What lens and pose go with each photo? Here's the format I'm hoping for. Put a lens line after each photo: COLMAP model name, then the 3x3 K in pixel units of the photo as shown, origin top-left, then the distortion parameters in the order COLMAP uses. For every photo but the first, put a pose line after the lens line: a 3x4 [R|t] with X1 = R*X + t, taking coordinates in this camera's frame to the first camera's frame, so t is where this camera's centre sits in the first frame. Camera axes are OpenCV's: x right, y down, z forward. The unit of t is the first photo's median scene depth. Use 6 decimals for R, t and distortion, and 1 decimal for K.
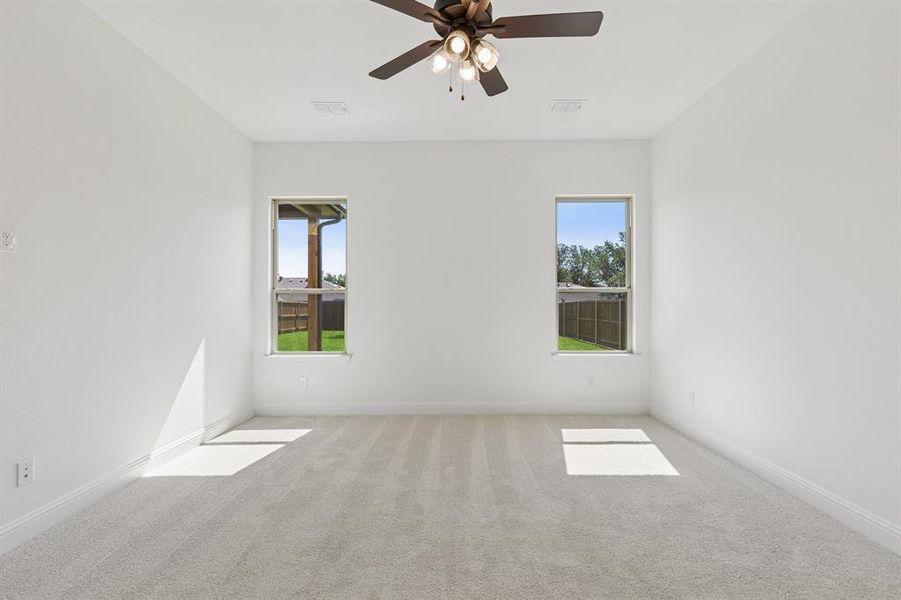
lens RADIAL K [[404.9, 0, 443.0], [0, 404.9, 302.1], [0, 0, 1]] dist [0.014724, -0.001641]
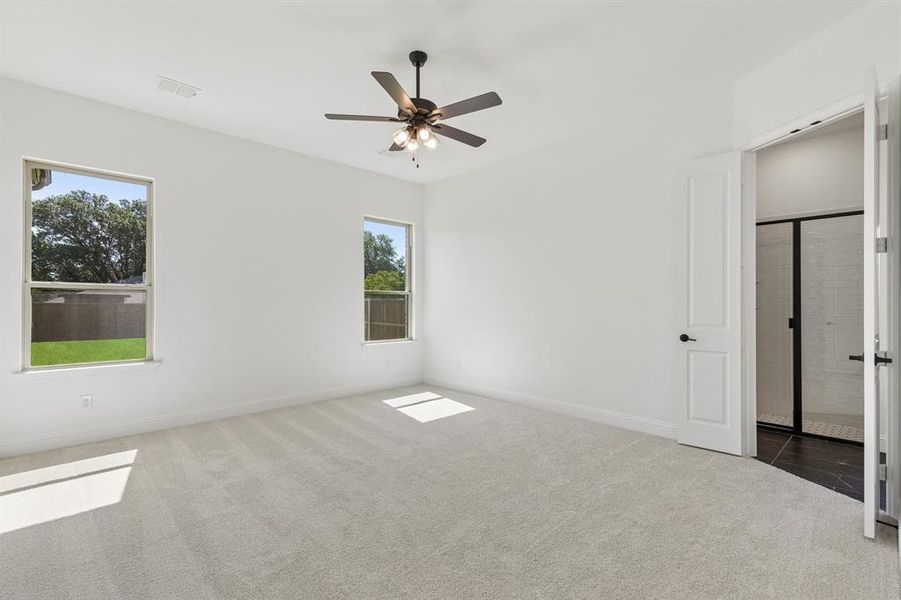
lens RADIAL K [[404.9, 0, 451.4], [0, 404.9, 300.1], [0, 0, 1]] dist [0.014724, -0.001641]
pose [[0.726599, 0.009017, 0.687002, -0.444179], [-0.006765, 0.999959, -0.005969, -0.000122], [-0.687028, -0.000311, 0.726631, -0.085577]]
